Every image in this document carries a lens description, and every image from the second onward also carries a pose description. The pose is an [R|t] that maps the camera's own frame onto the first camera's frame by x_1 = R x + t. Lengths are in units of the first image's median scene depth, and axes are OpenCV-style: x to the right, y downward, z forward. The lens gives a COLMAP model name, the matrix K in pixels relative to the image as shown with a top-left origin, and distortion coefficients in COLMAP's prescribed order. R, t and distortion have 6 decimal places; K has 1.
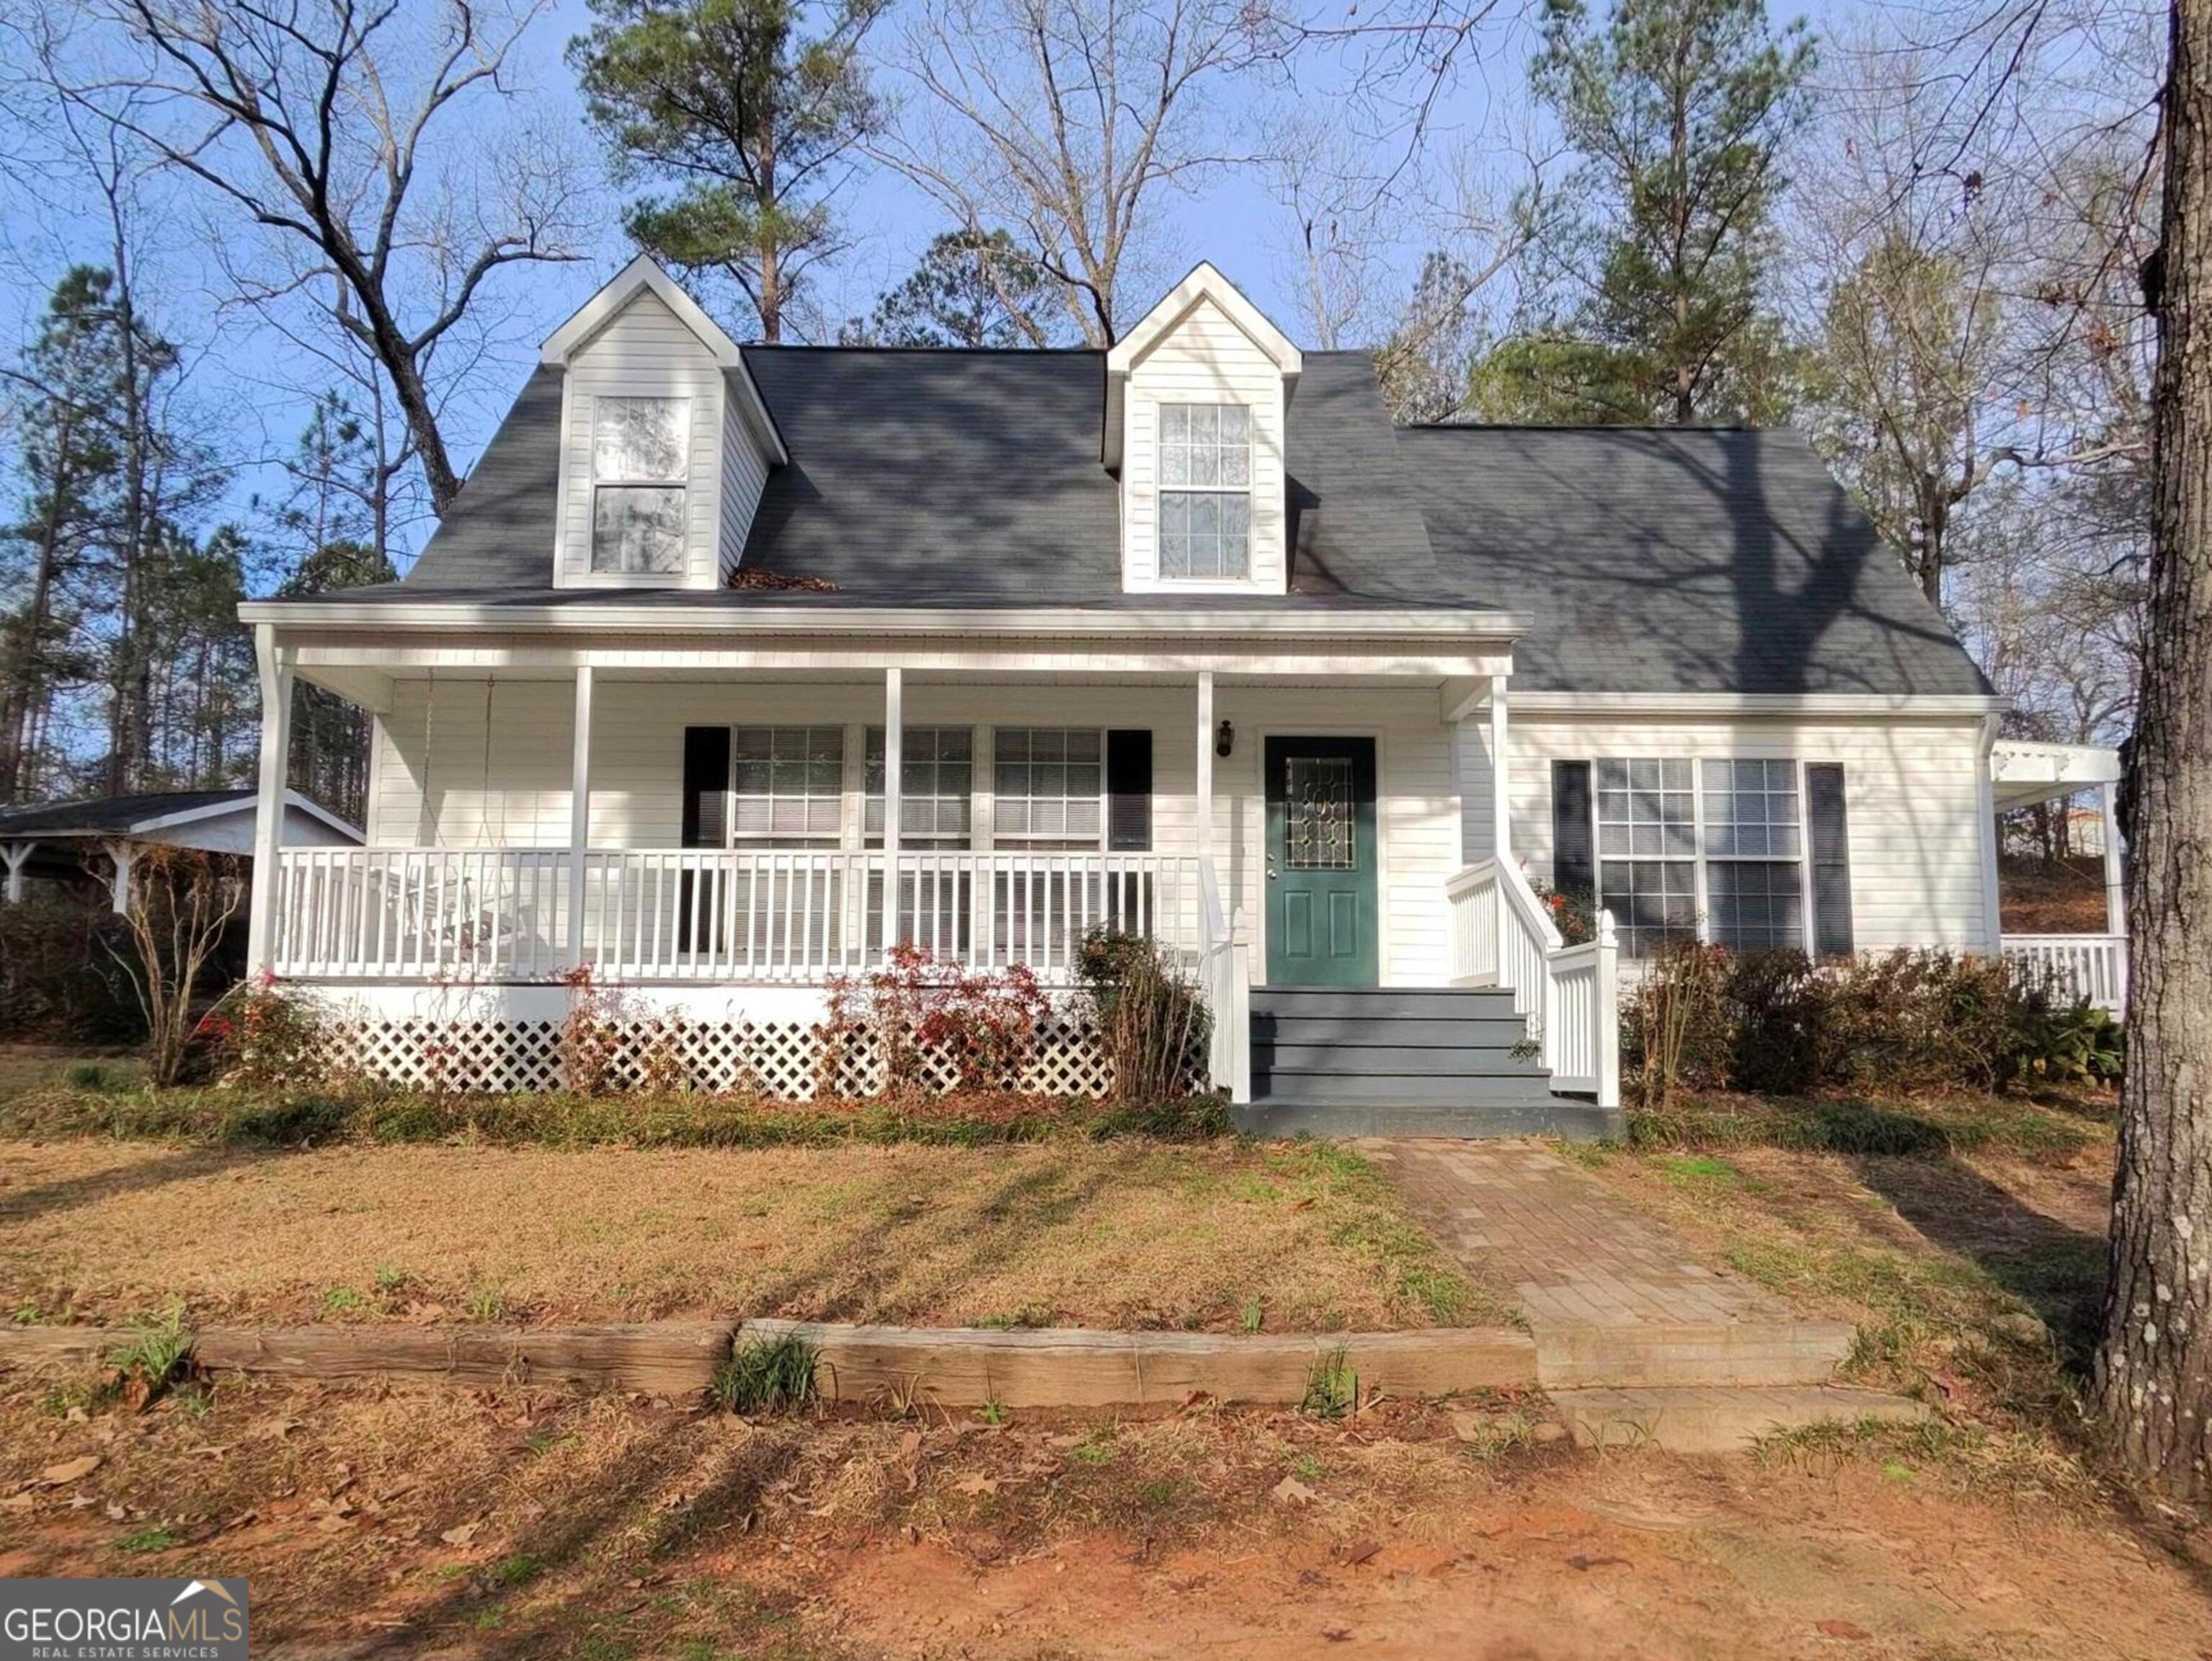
lens RADIAL K [[1751.3, 0, 1069.1], [0, 1751.3, 817.7], [0, 0, 1]] dist [-0.005572, -0.000035]
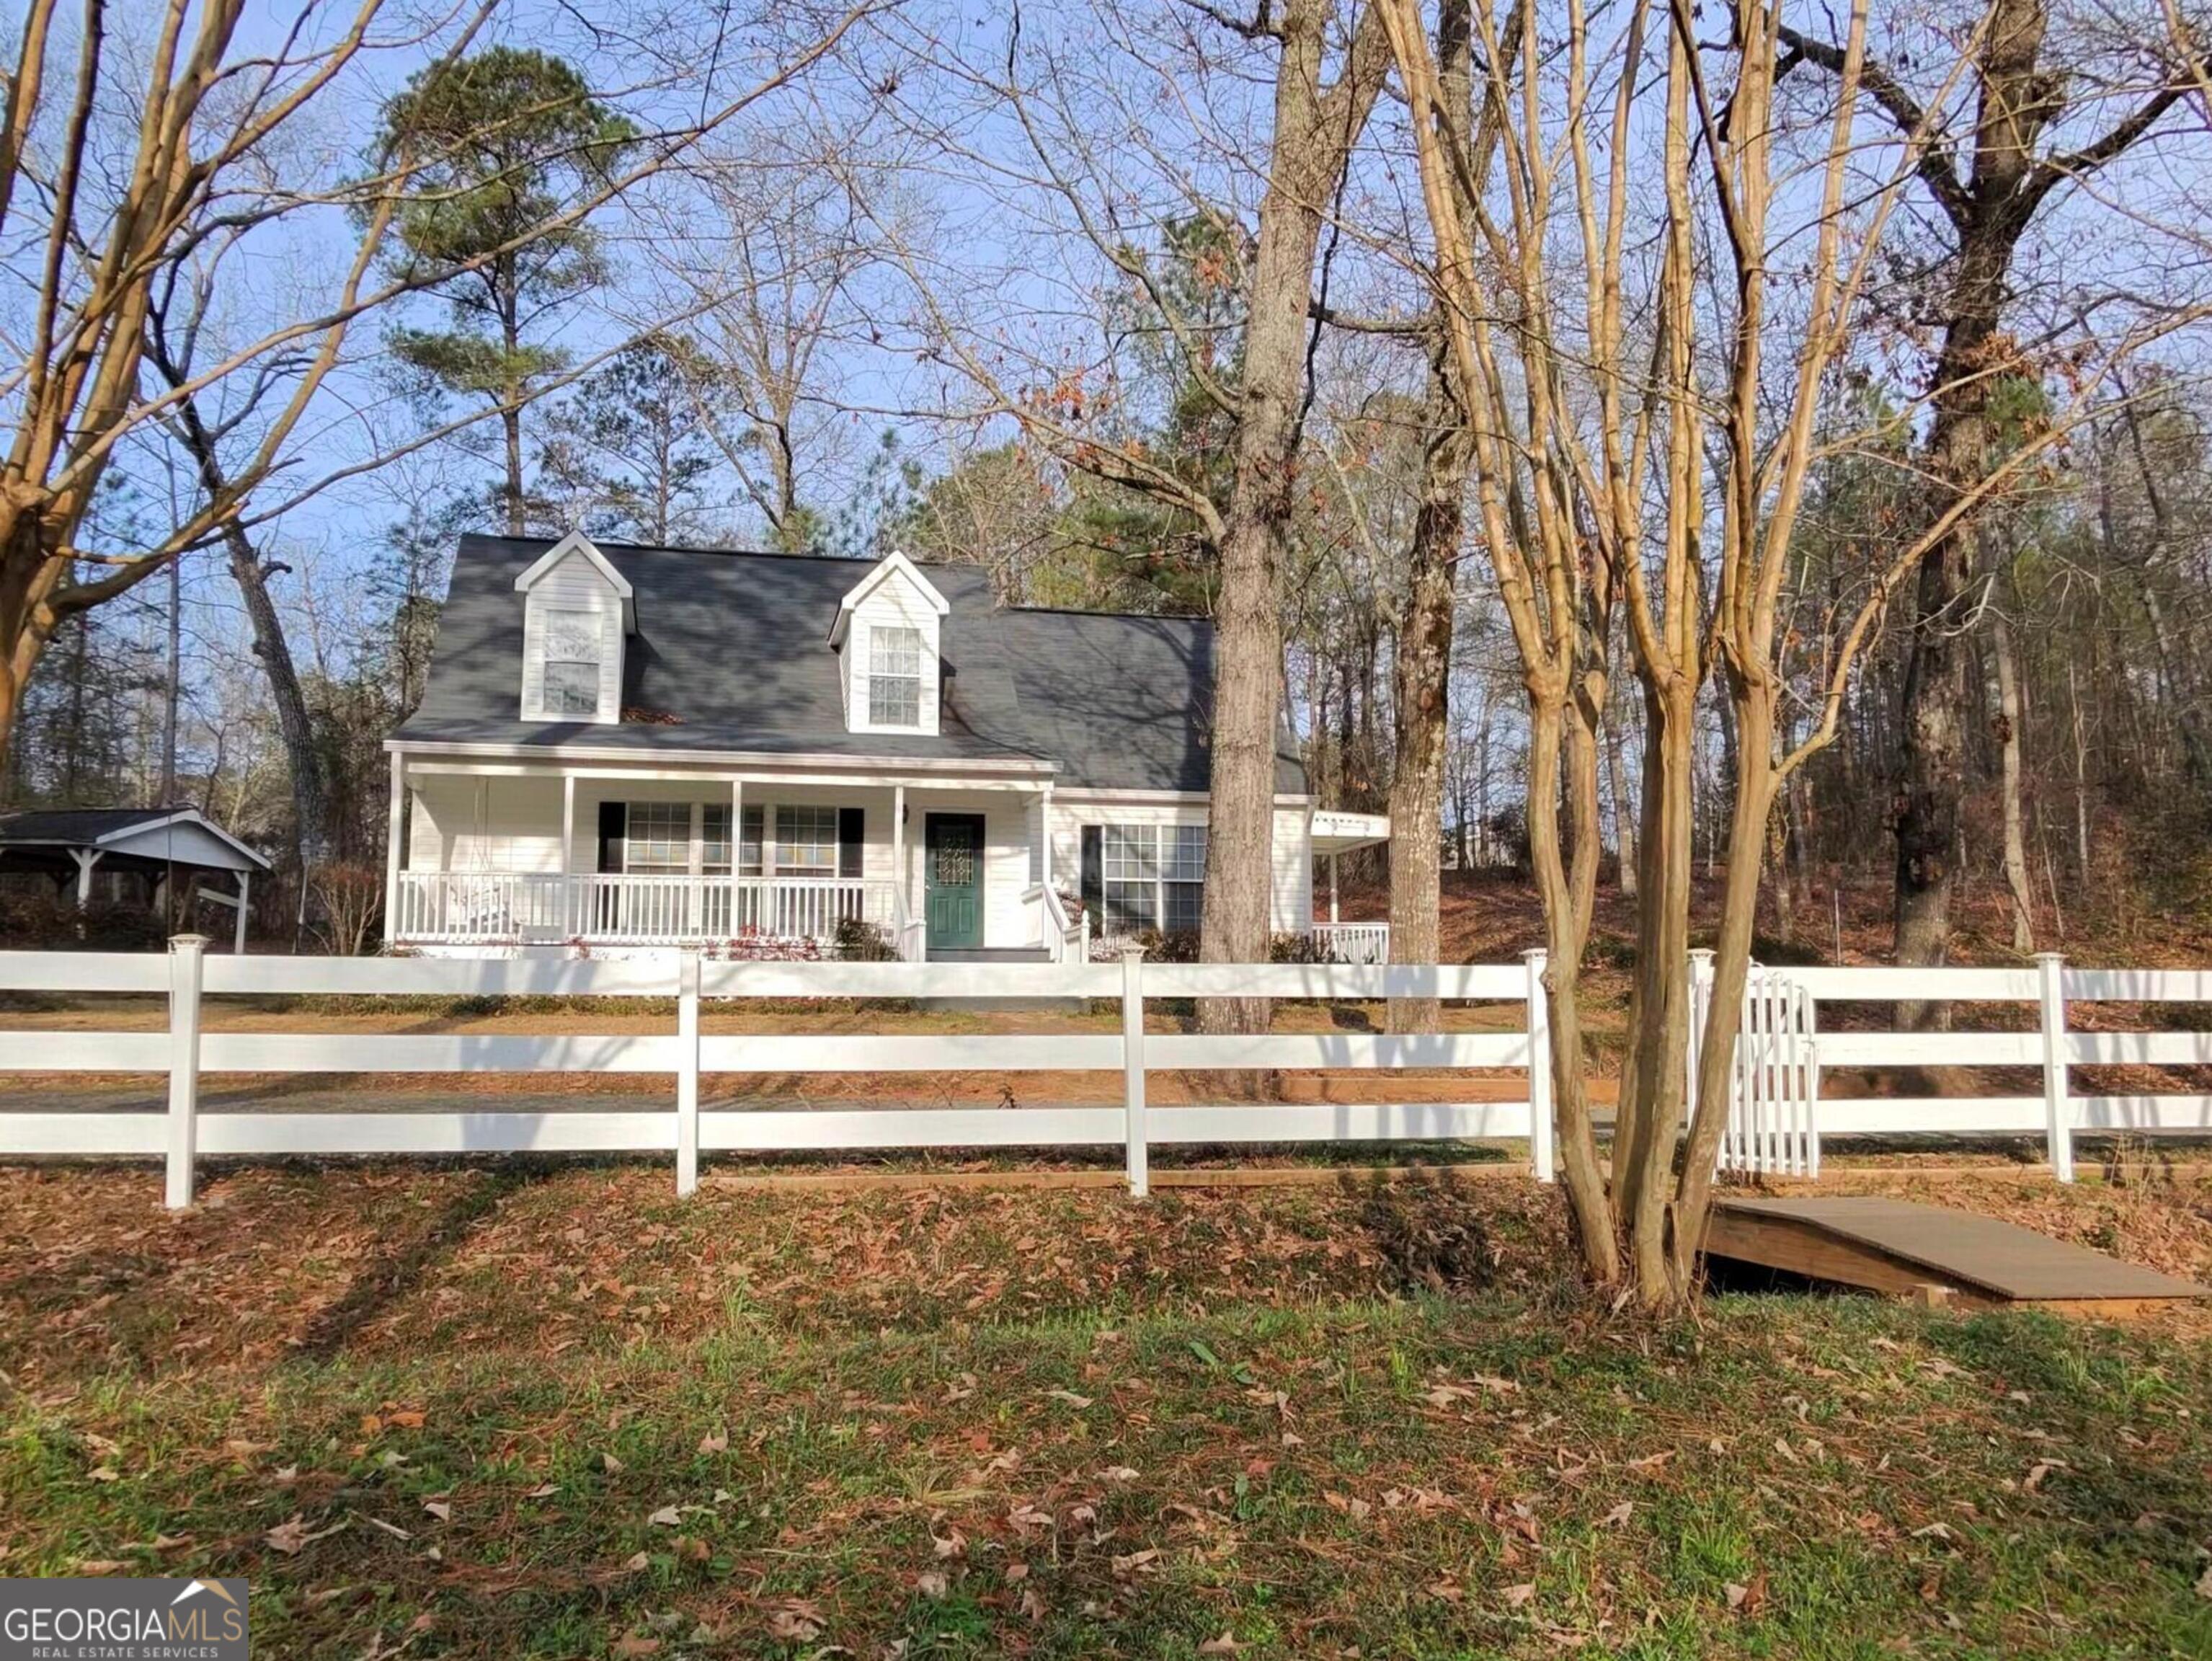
lens RADIAL K [[1713.0, 0, 1106.0], [0, 1713.0, 830.5], [0, 0, 1]] dist [0.035734, 0.002740]
pose [[0.969772, 0.018109, 0.243339, -0.140315], [-0.022080, 0.999664, 0.013603, -0.055723], [-0.243010, -0.018565, 0.969846, -0.782388]]
